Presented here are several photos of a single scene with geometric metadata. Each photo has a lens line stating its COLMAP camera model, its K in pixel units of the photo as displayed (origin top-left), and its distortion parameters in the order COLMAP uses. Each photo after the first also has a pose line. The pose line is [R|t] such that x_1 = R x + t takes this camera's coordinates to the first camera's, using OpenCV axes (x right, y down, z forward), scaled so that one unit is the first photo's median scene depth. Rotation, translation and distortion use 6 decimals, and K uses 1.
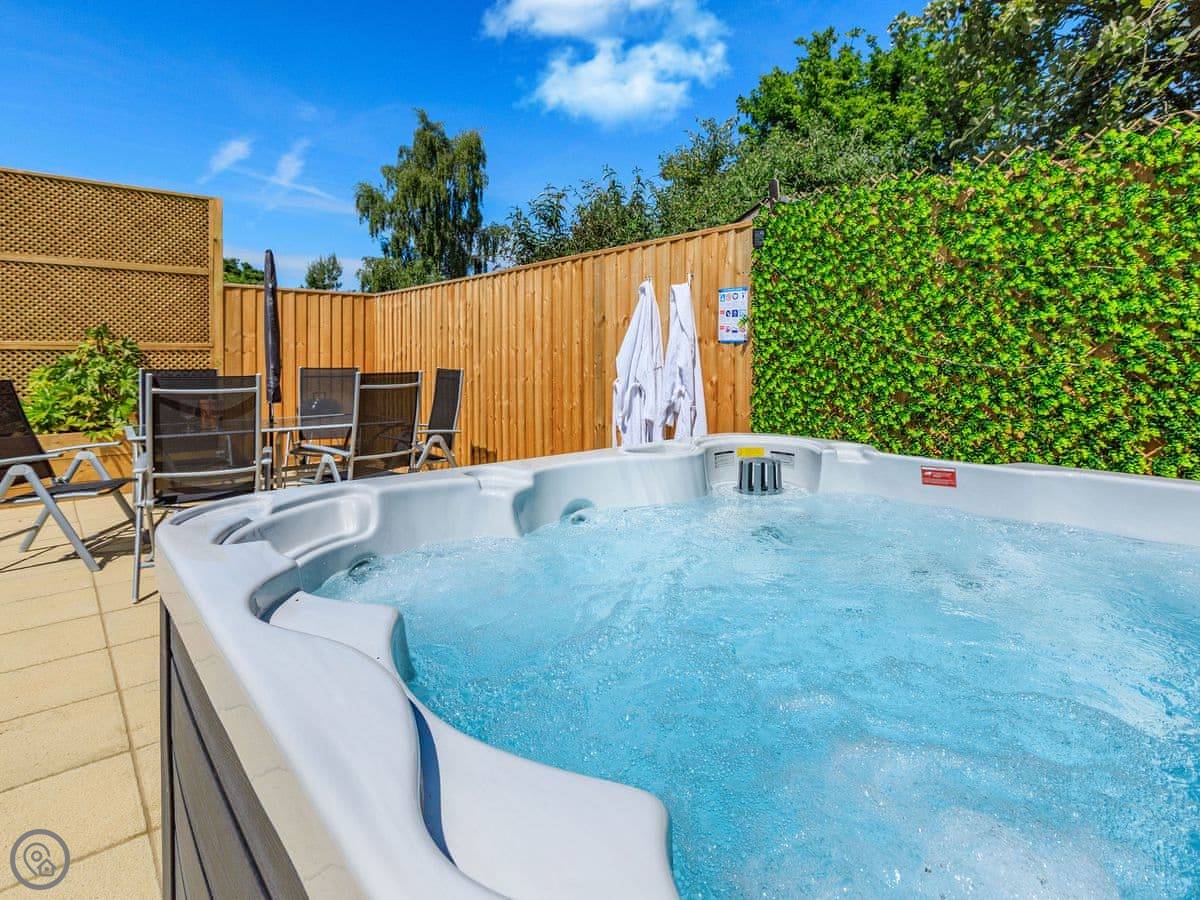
lens RADIAL K [[628.1, 0, 648.6], [0, 628.1, 371.2], [0, 0, 1]] dist [0.000324, -0.001552]
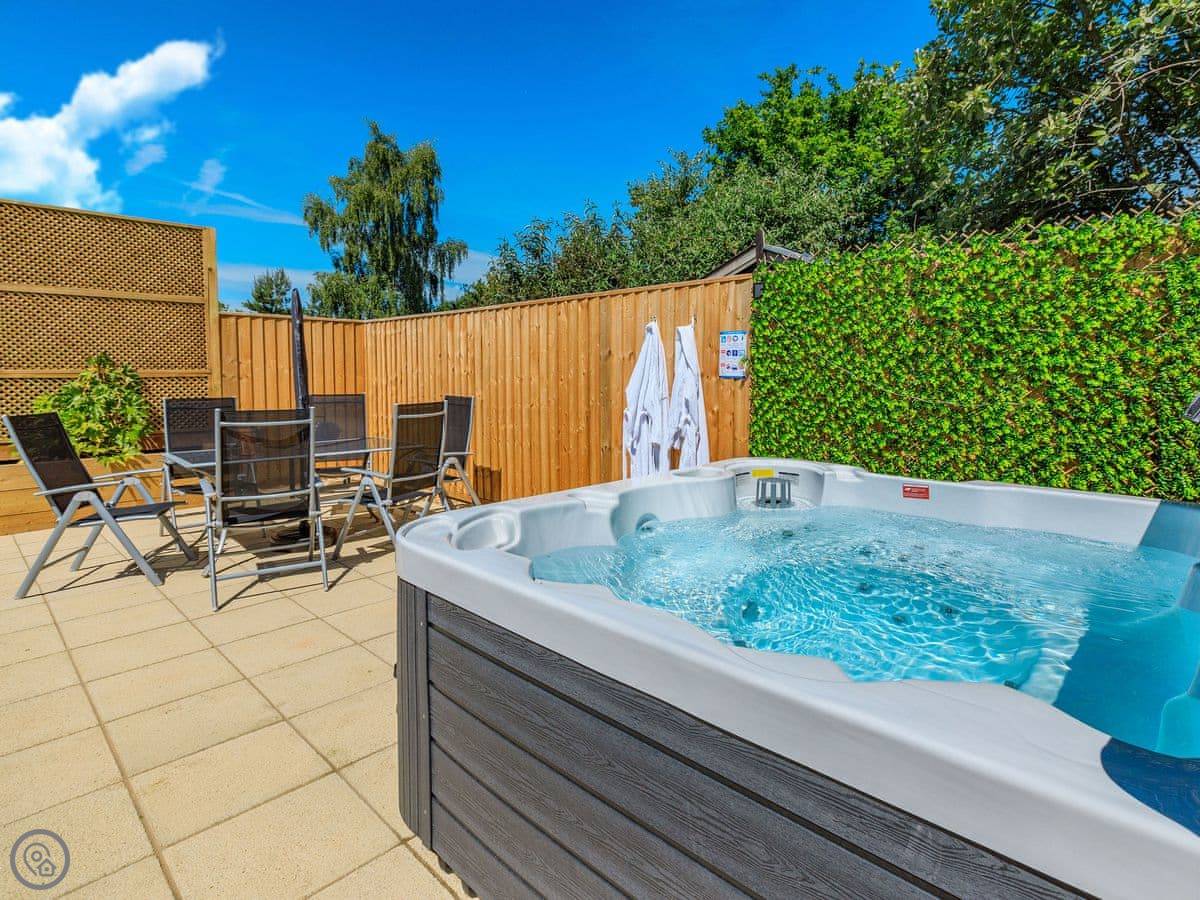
lens RADIAL K [[625.4, 0, 637.8], [0, 625.4, 416.0], [0, 0, 1]] dist [-0.001115, 0.000798]
pose [[0.997688, -0.008775, 0.067390, -0.118256], [0.005245, 0.998613, 0.052380, -0.035597], [-0.067756, -0.051905, 0.996351, -0.149498]]
